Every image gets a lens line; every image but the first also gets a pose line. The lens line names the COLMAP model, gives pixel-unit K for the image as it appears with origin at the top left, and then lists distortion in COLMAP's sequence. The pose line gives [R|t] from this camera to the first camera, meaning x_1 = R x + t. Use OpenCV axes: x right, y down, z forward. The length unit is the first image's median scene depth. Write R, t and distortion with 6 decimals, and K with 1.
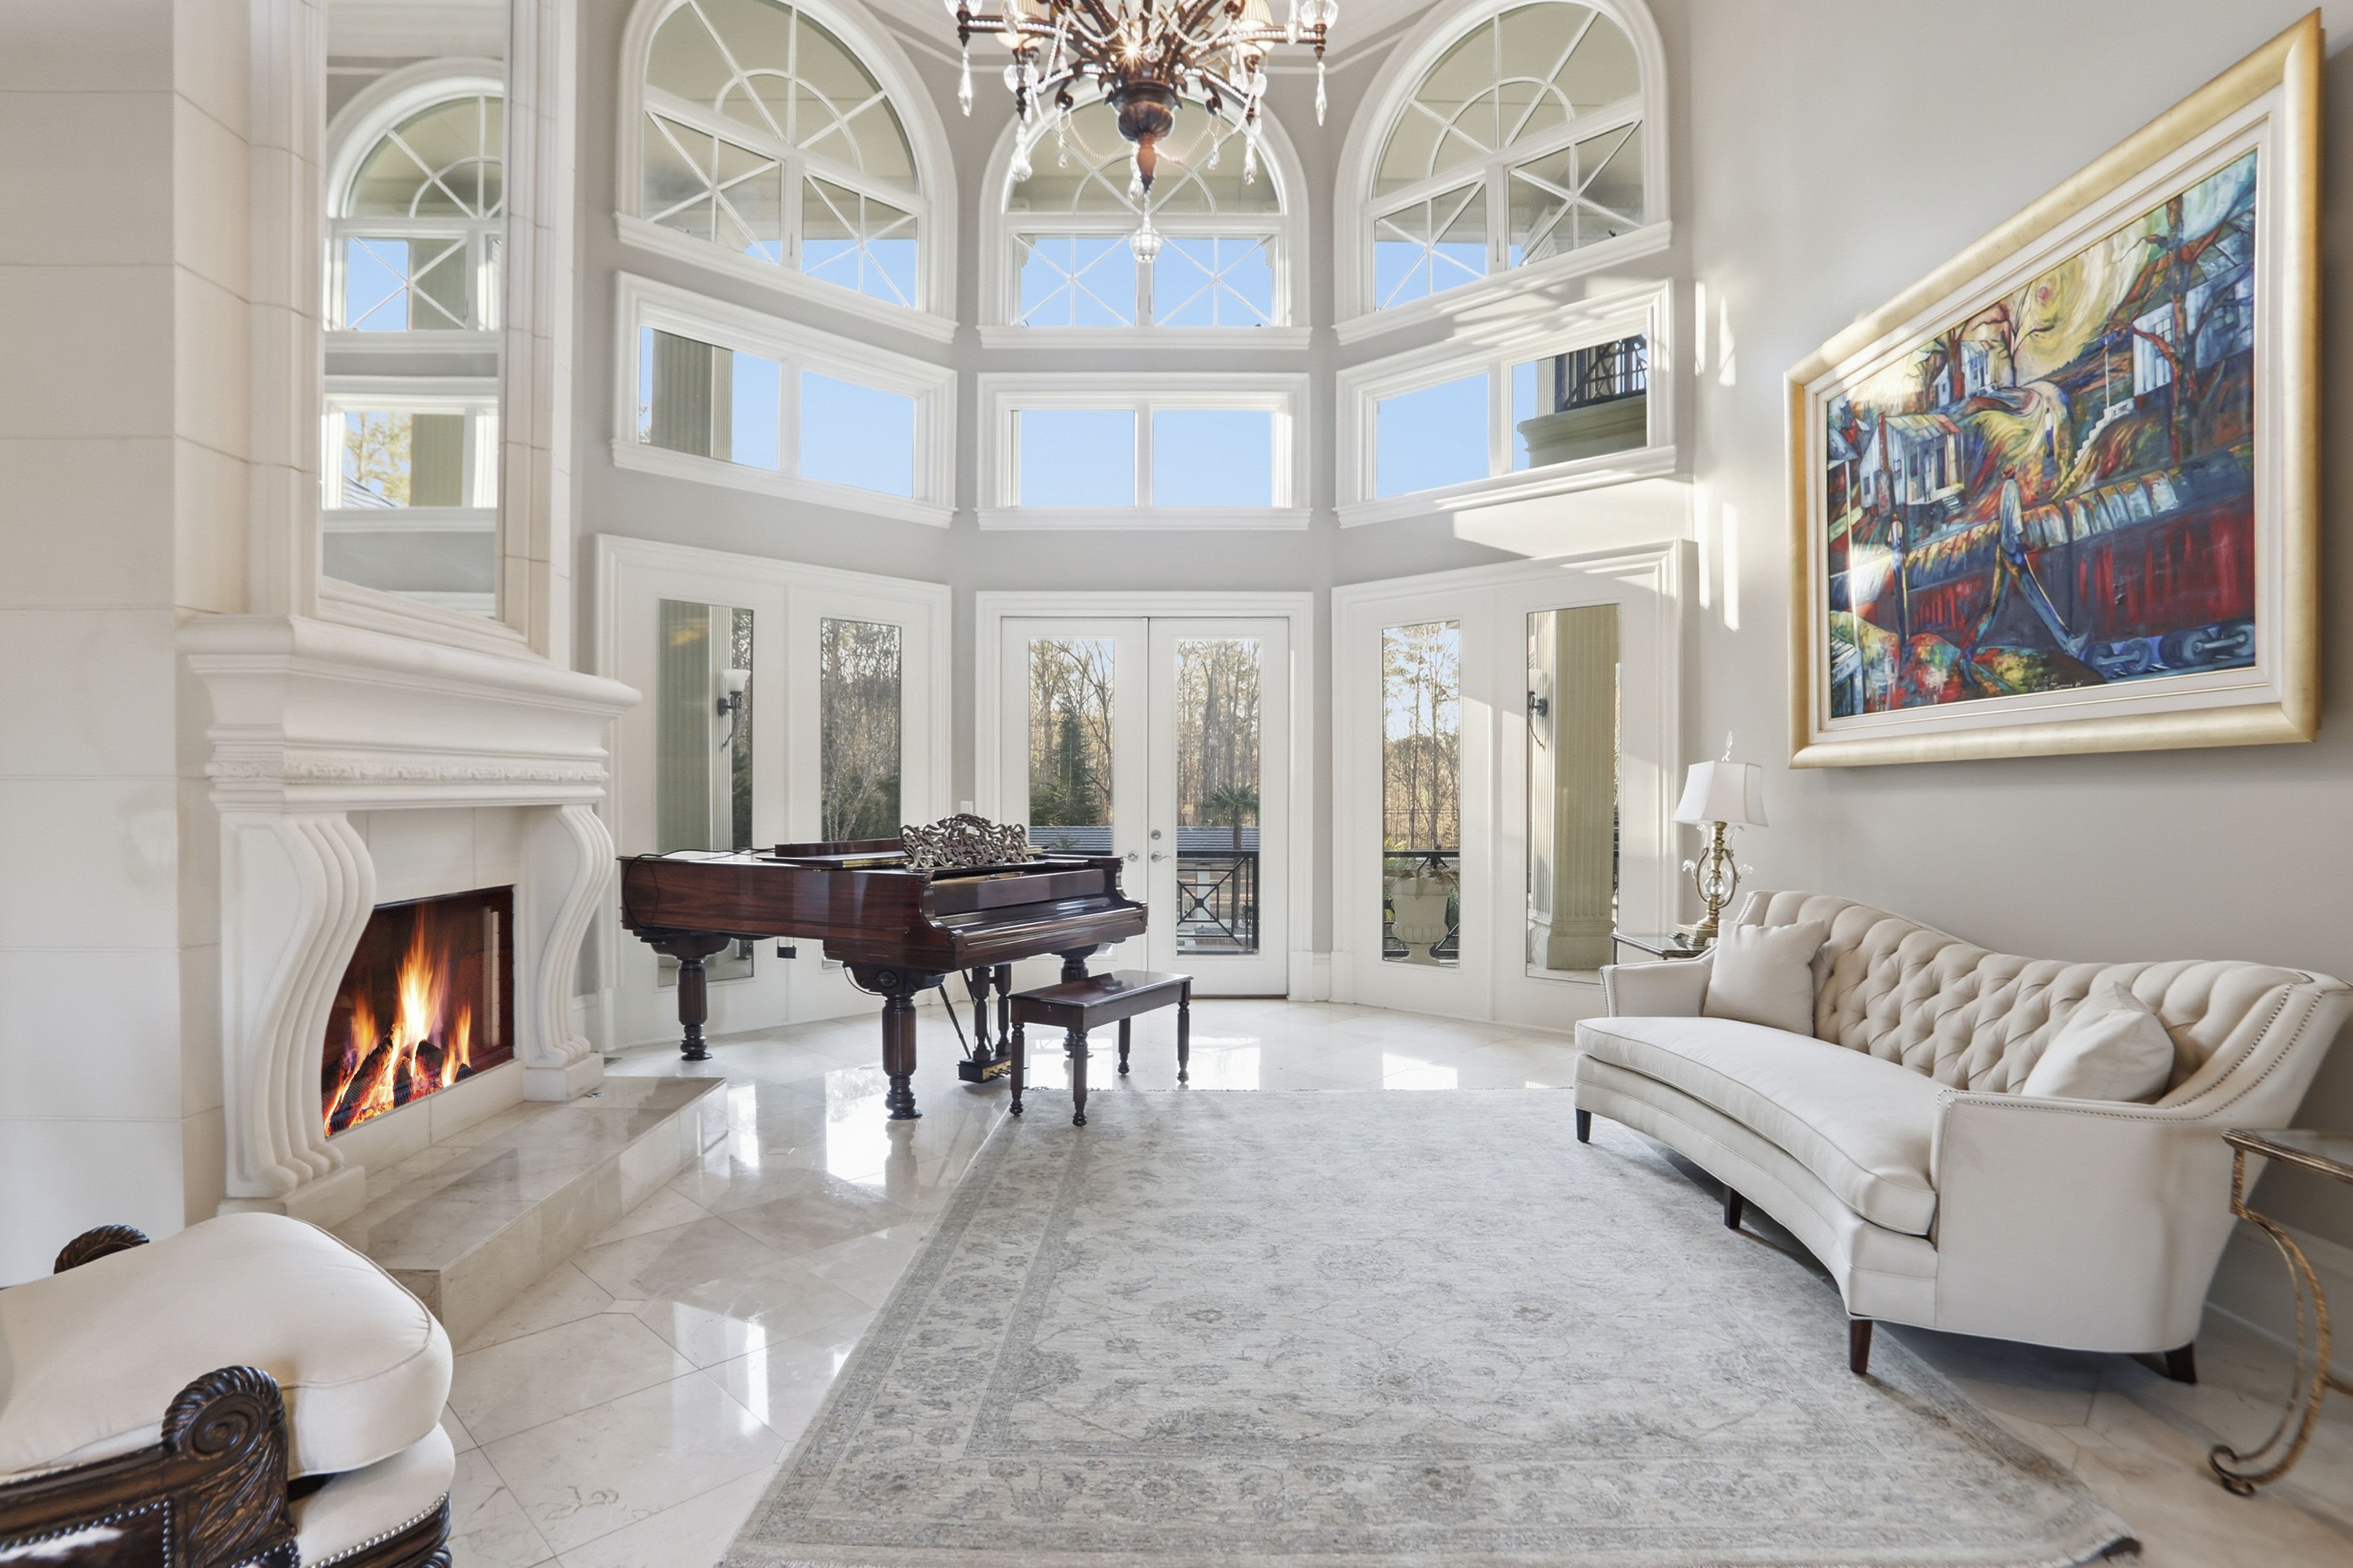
lens RADIAL K [[1156.7, 0, 1168.5], [0, 1156.7, 805.3], [0, 0, 1]] dist [-0.062298, 0.009985]
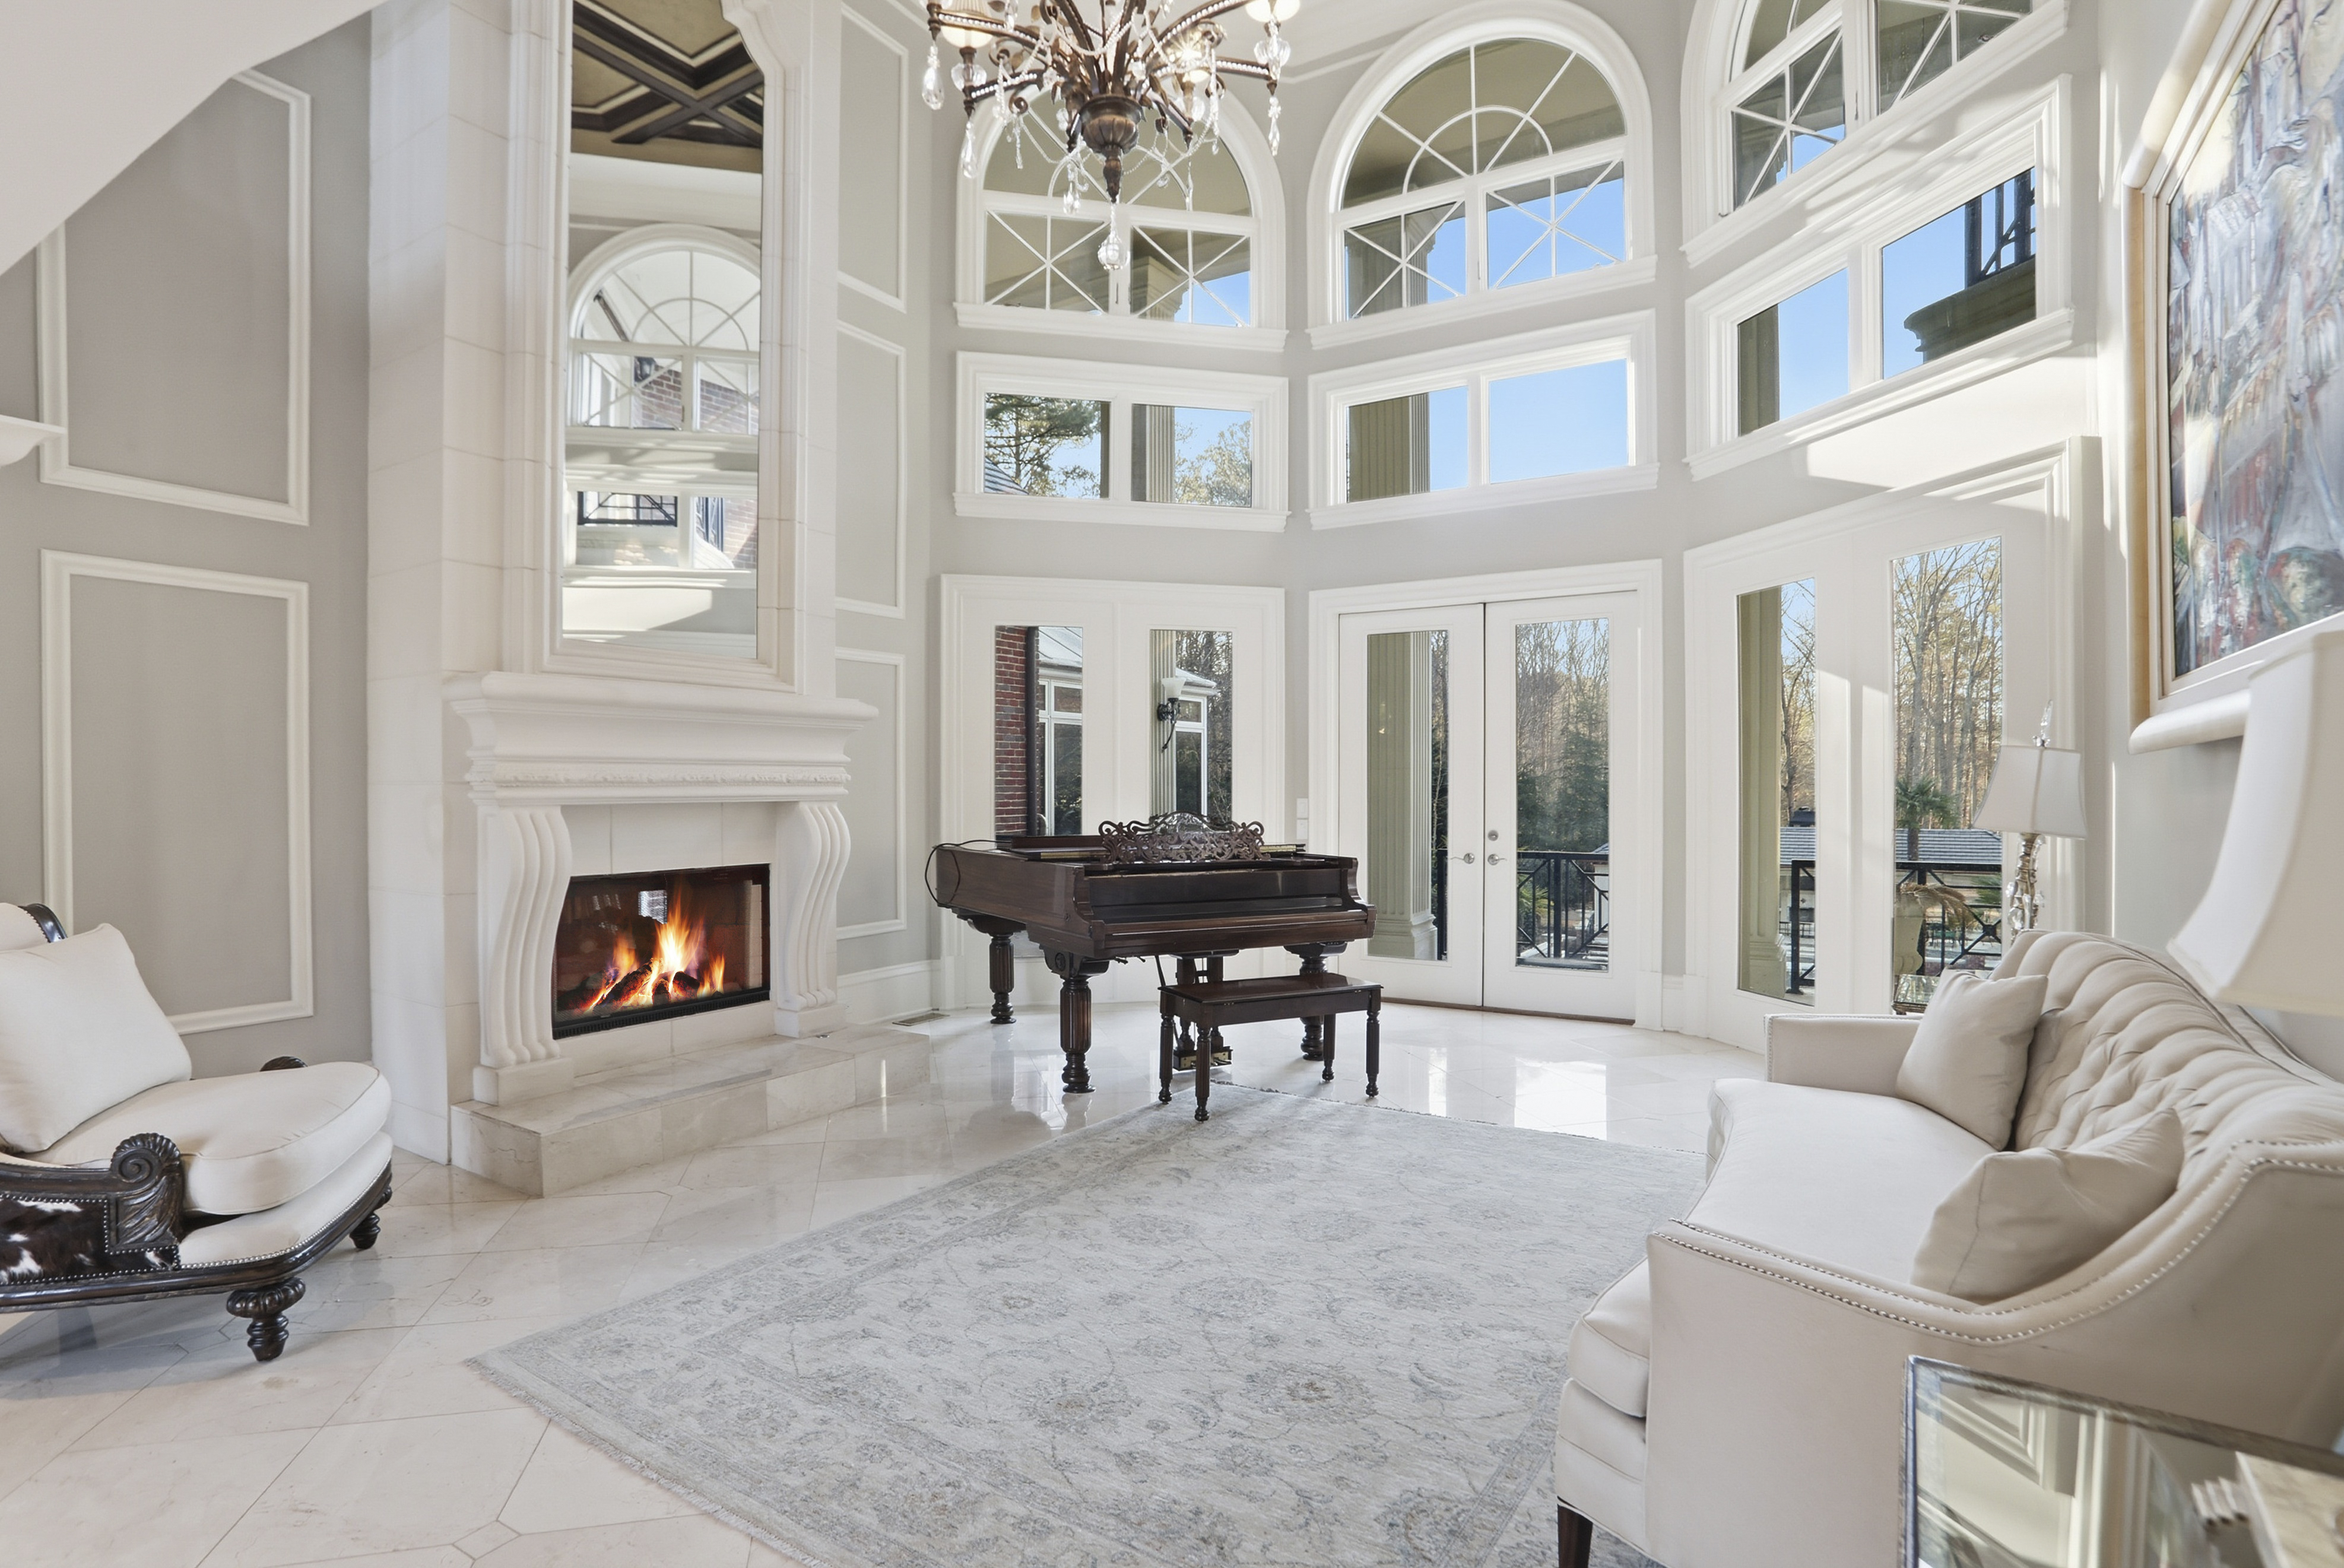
lens RADIAL K [[1152.3, 0, 1153.9], [0, 1152.3, 795.9], [0, 0, 1]] dist [-0.062298, 0.009985]
pose [[0.841636, 0.000149, -0.540046, 0.482744], [-0.003706, 0.999978, -0.005500, -0.001157], [0.540033, 0.006631, 0.841618, 0.144572]]
